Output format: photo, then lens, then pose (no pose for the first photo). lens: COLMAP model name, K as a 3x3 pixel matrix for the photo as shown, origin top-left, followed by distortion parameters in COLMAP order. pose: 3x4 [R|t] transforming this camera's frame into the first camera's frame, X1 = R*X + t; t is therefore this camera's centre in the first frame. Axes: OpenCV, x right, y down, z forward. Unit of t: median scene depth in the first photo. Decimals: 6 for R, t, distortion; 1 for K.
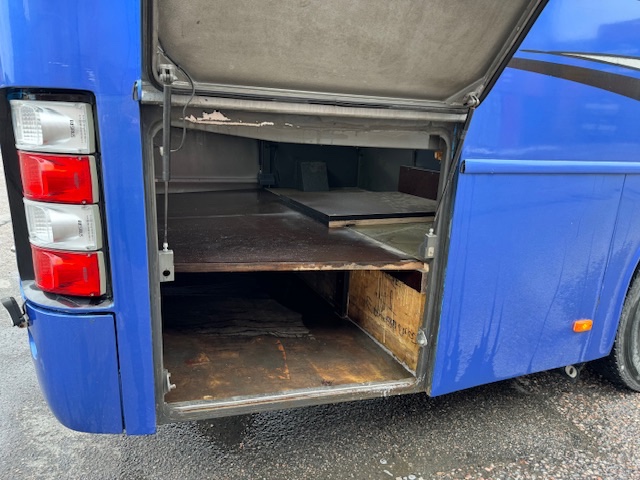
lens RADIAL K [[452.4, 0, 325.8], [0, 452.4, 240.4], [0, 0, 1]] dist [0.030575, -0.040444]
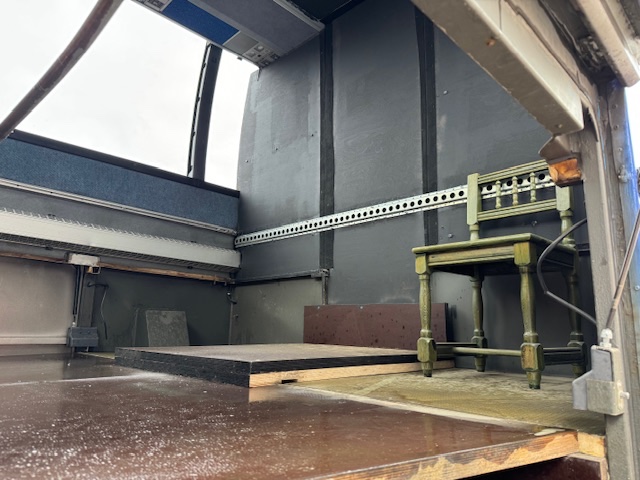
lens RADIAL K [[452.4, 0, 325.8], [0, 452.4, 240.4], [0, 0, 1]] dist [0.030575, -0.040444]
pose [[0.927123, 0.049379, 0.371489, -0.073438], [0.104048, 0.918392, -0.381746, 0.013366], [-0.360023, 0.392578, 0.846325, 0.371612]]
